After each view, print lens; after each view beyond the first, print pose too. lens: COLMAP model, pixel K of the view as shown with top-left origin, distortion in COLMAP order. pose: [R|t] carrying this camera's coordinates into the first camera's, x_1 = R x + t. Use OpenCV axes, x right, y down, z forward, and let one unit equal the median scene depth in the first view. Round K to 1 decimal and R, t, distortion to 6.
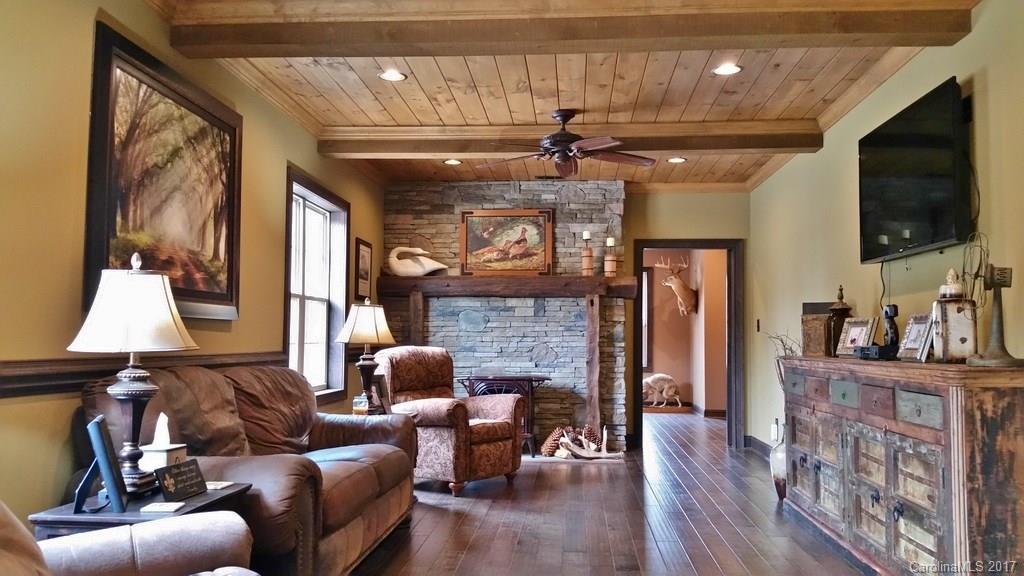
lens RADIAL K [[832.4, 0, 512.0], [0, 832.4, 288.0], [0, 0, 1]] dist [0.150519, -0.335165]
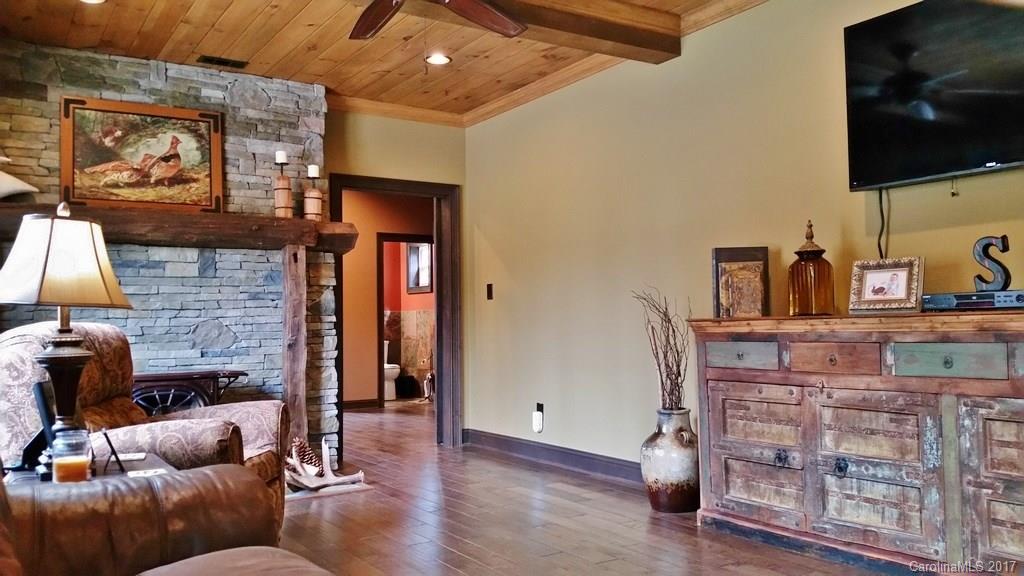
lens RADIAL K [[832.4, 0, 512.0], [0, 832.4, 288.0], [0, 0, 1]] dist [0.150519, -0.335165]
pose [[0.800857, 0.005649, 0.598829, -0.163913], [-0.013923, 0.999861, 0.009187, 0.032434], [-0.598694, -0.015695, 0.800824, 0.336086]]
